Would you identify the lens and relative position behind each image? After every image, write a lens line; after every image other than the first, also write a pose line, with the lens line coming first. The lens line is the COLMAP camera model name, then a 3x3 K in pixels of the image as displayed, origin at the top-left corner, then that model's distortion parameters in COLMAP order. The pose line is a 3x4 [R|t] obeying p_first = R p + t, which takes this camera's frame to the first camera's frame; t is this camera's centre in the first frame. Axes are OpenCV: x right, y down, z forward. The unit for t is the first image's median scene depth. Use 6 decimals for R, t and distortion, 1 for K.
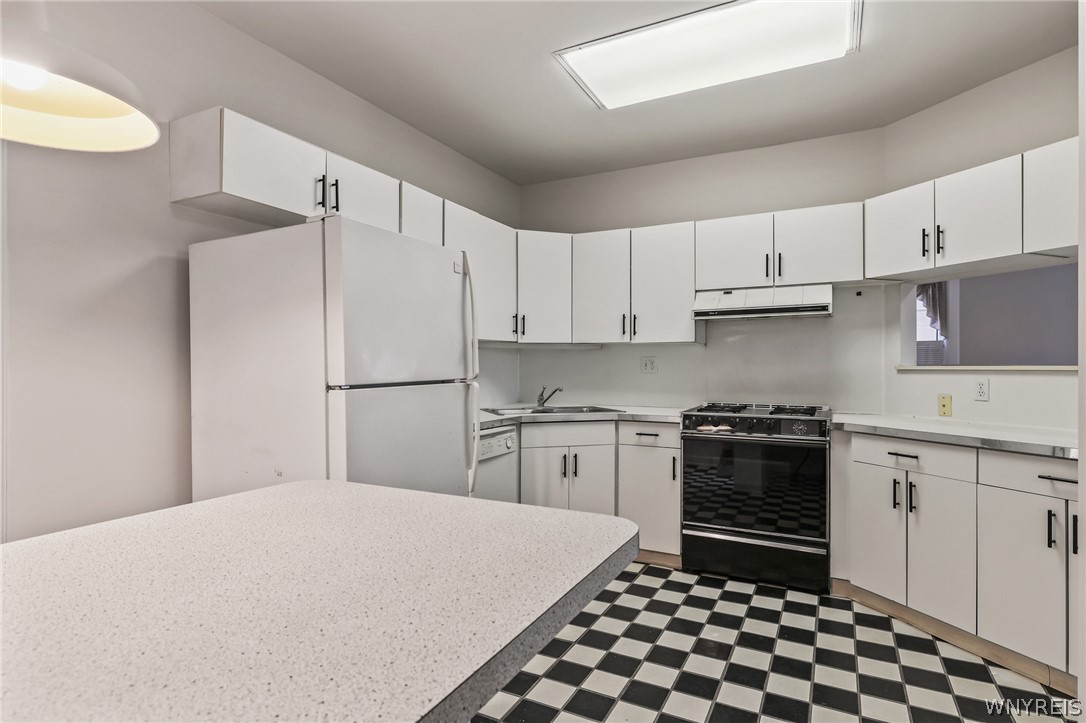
lens RADIAL K [[575.6, 0, 541.3], [0, 575.6, 367.1], [0, 0, 1]] dist [0.006872, 0.000678]
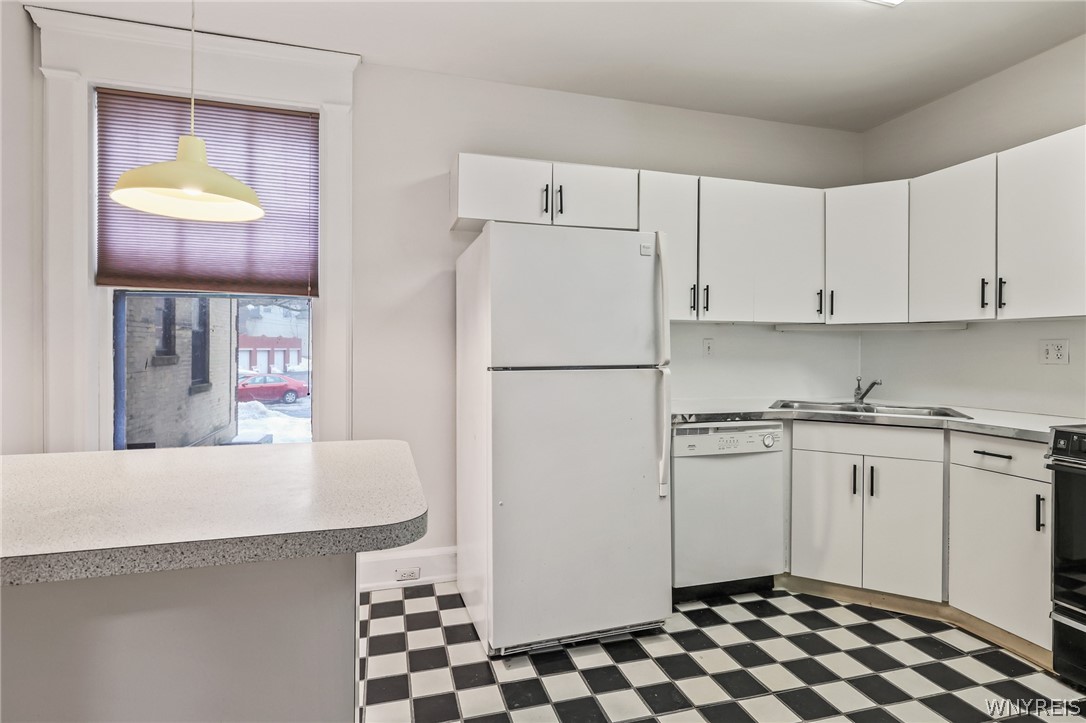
lens RADIAL K [[555.8, 0, 542.1], [0, 555.8, 351.2], [0, 0, 1]] dist [0.006786, 0.003620]
pose [[0.687879, 0.005835, -0.725802, 0.303283], [-0.007088, 0.999974, 0.001322, -0.001583], [0.725791, 0.004235, 0.687903, 0.166293]]
